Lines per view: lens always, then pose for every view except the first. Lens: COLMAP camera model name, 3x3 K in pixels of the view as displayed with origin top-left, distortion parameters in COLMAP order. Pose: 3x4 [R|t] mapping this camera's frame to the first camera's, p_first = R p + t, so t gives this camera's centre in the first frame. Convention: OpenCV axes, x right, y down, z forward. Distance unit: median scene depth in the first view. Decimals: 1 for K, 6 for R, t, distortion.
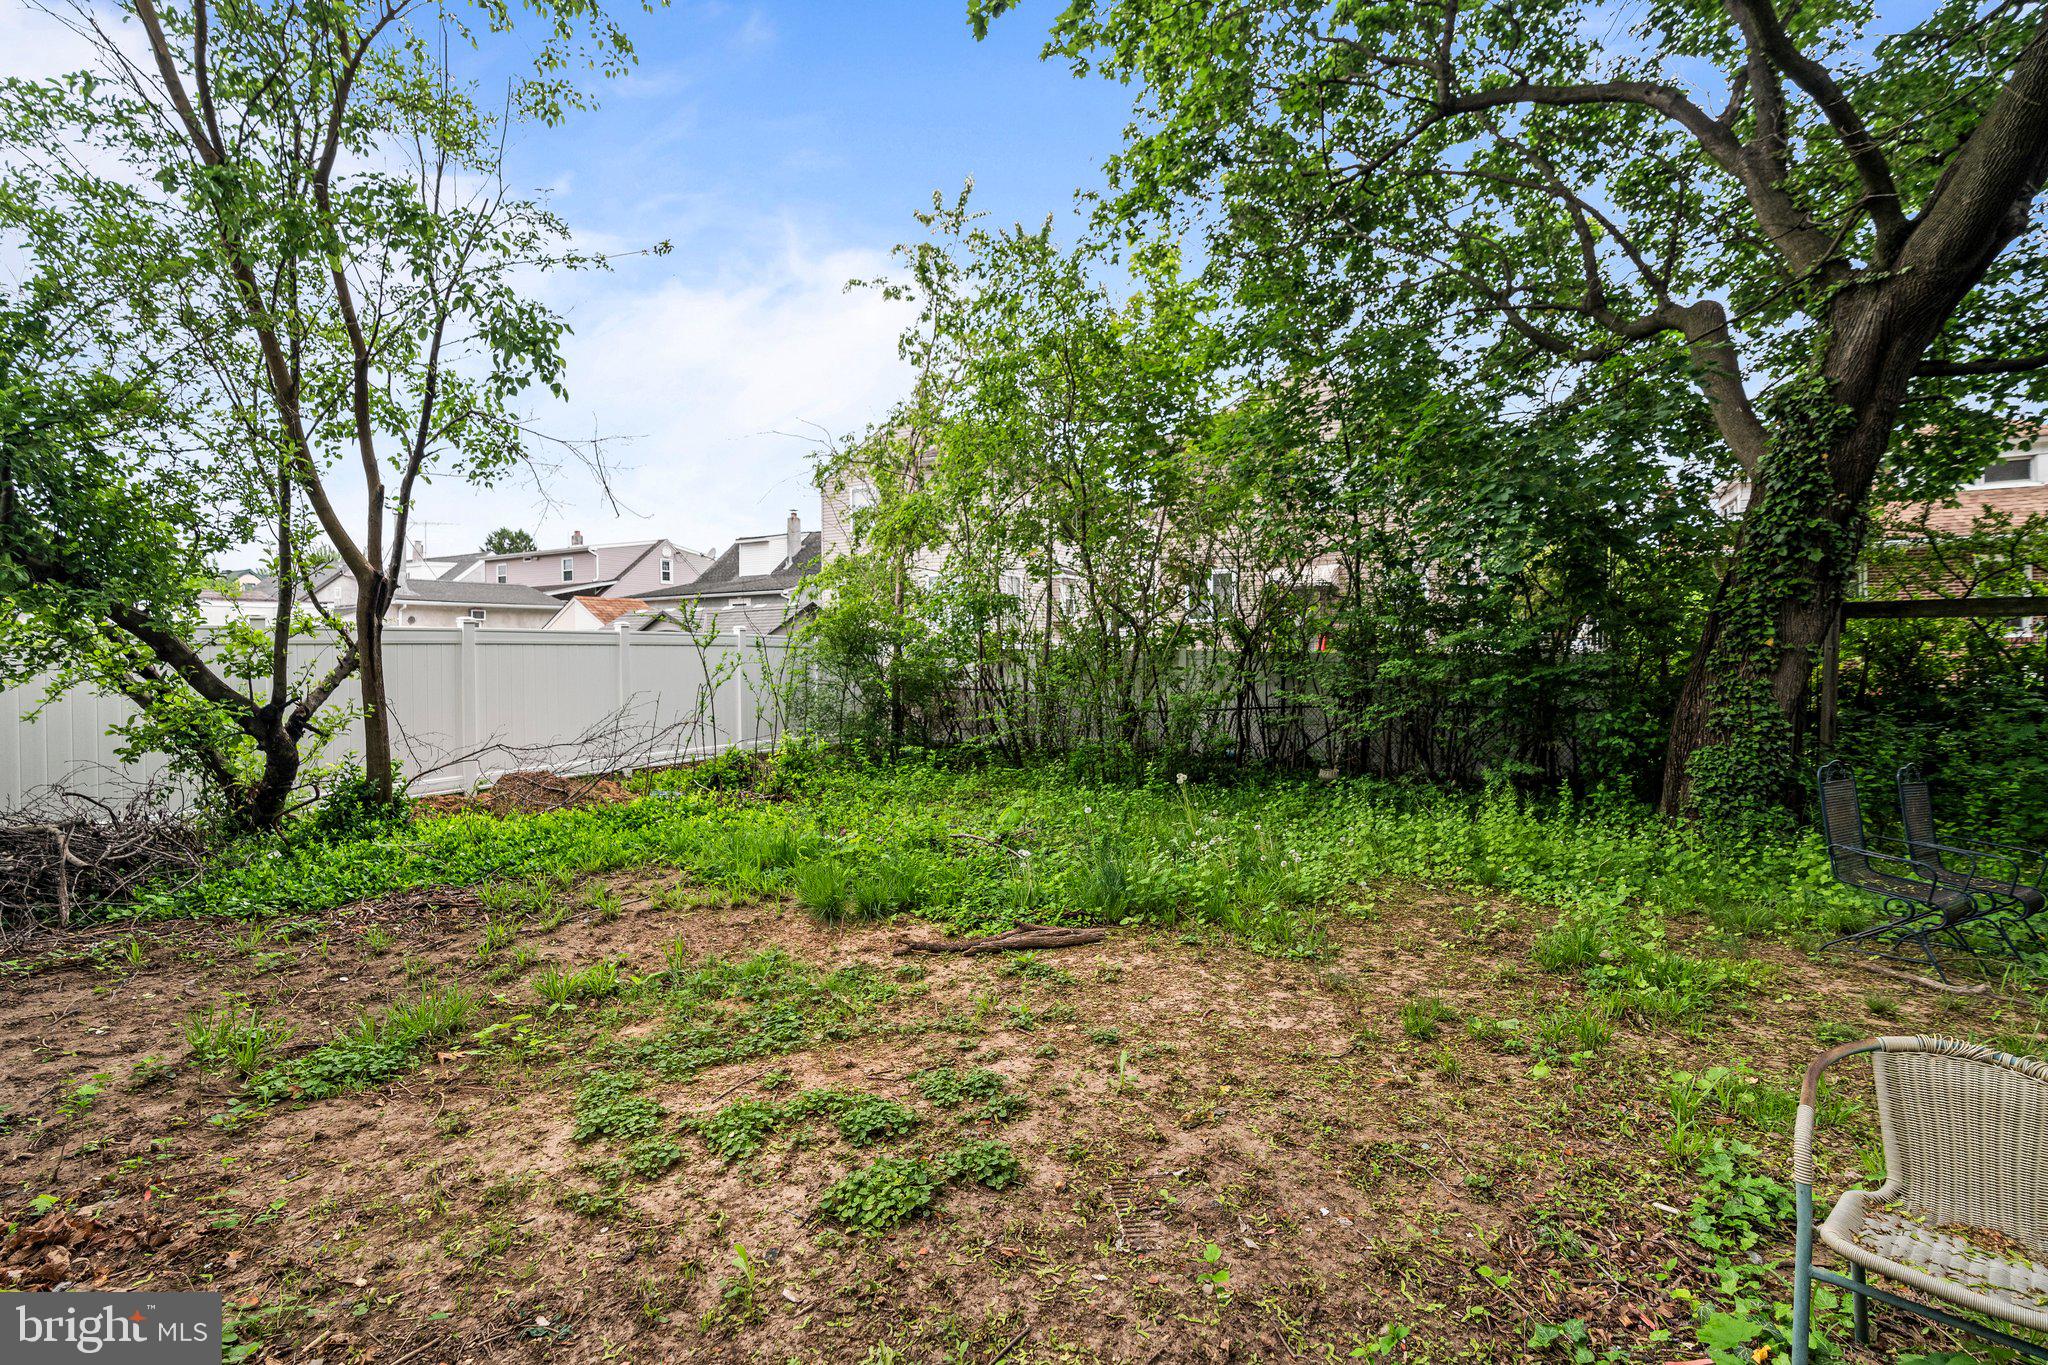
lens RADIAL K [[924.3, 0, 1008.8], [0, 924.3, 673.5], [0, 0, 1]] dist [-0.001016, 0.000942]
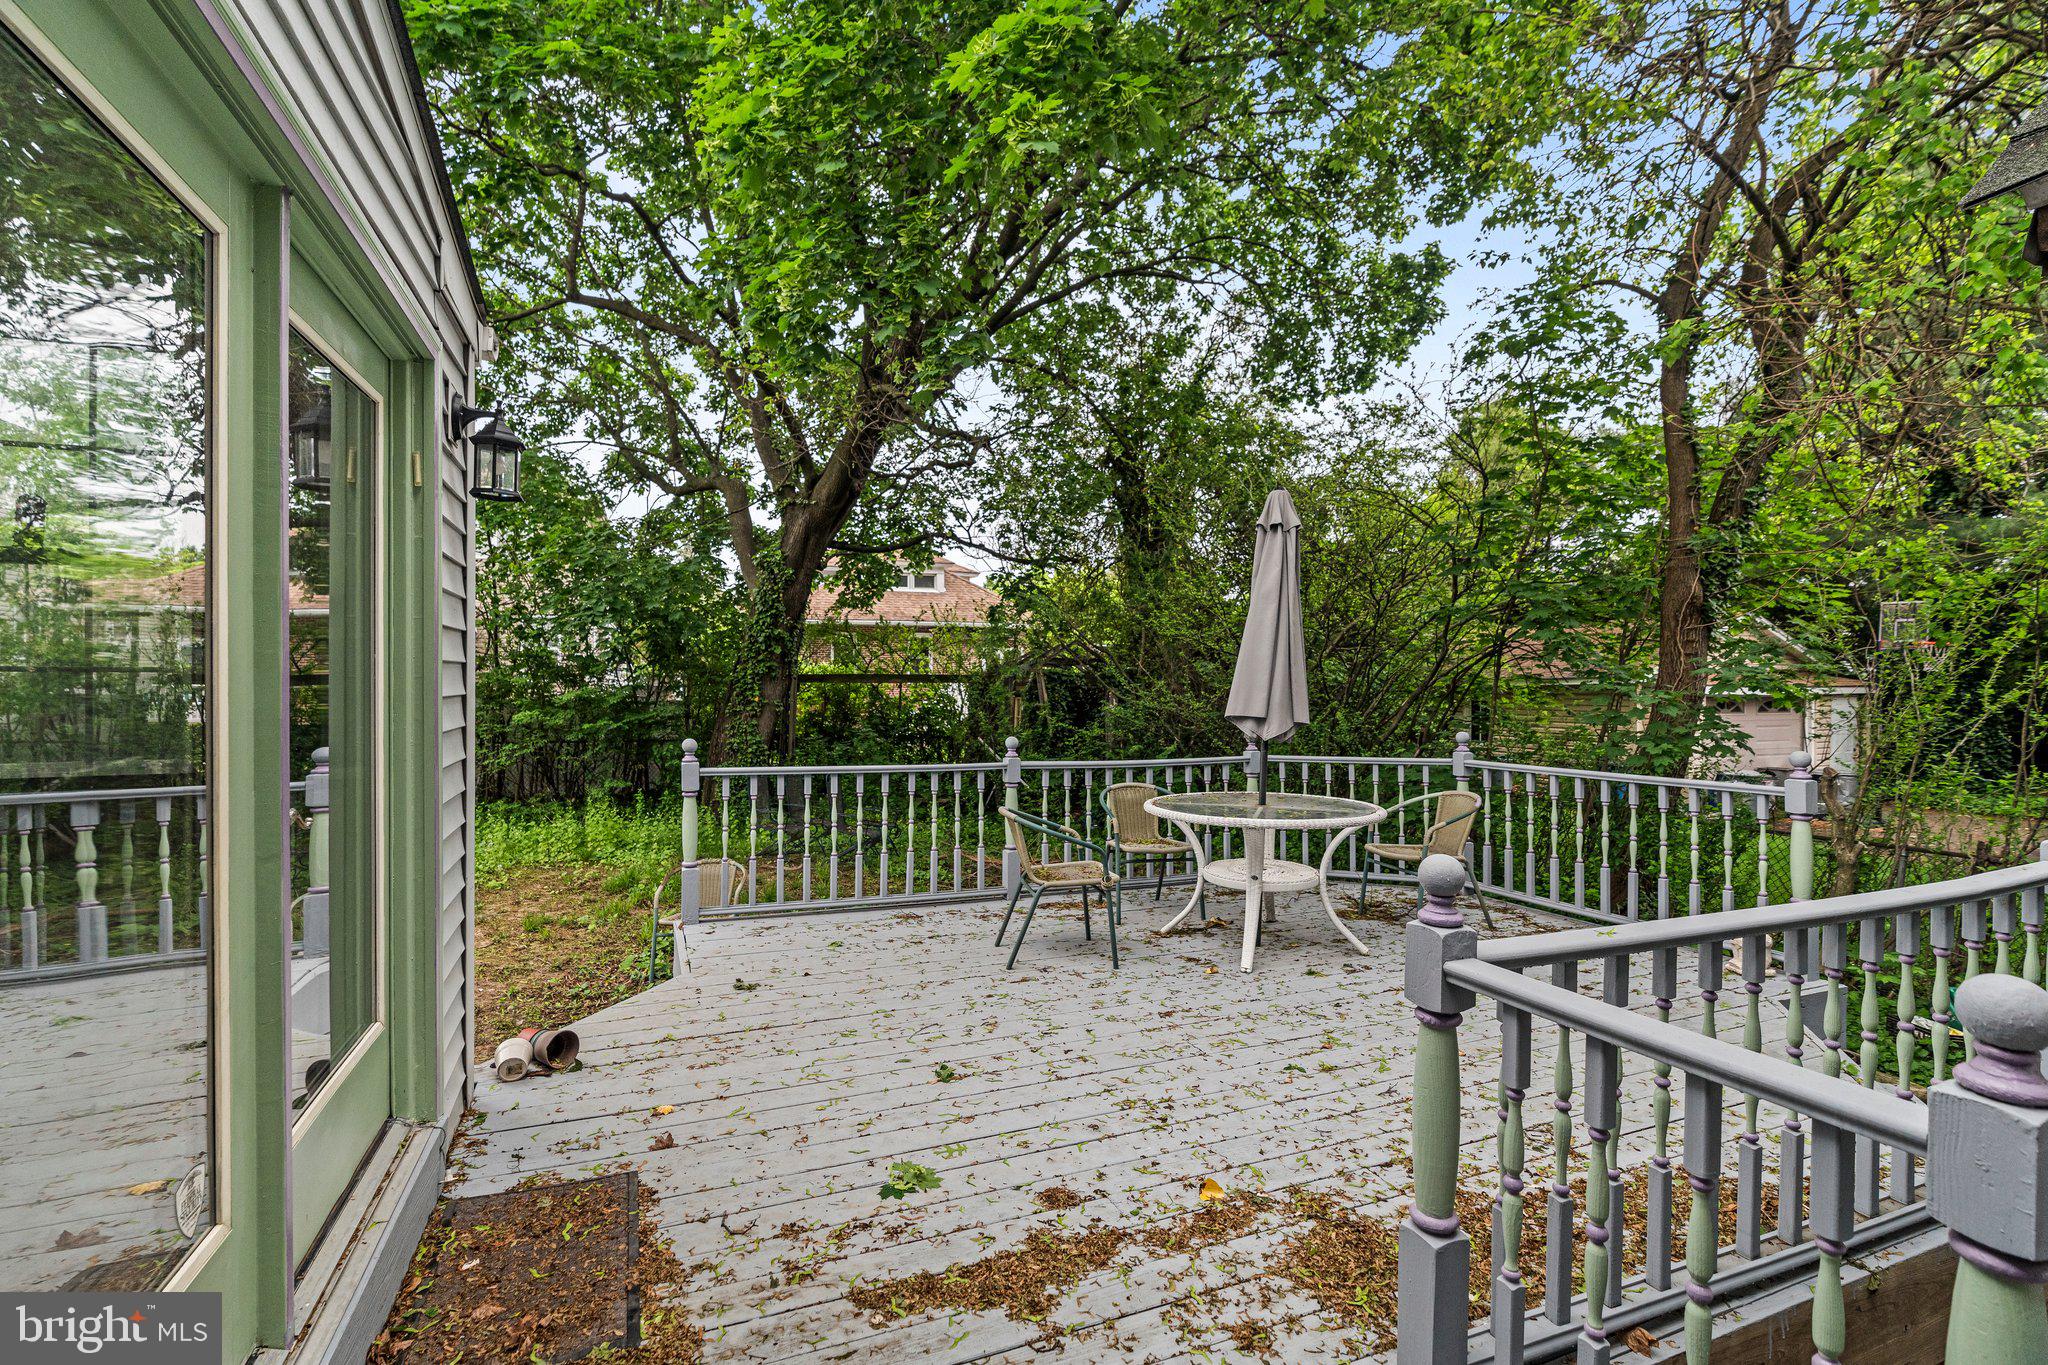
lens RADIAL K [[922.0, 0, 1031.6], [0, 922.0, 670.8], [0, 0, 1]] dist [-0.019089, 0.008730]
pose [[0.627293, 0.022006, 0.778472, -0.194071], [0.006137, 0.999430, -0.033198, -0.029361], [-0.778759, 0.025602, 0.626800, -0.495949]]
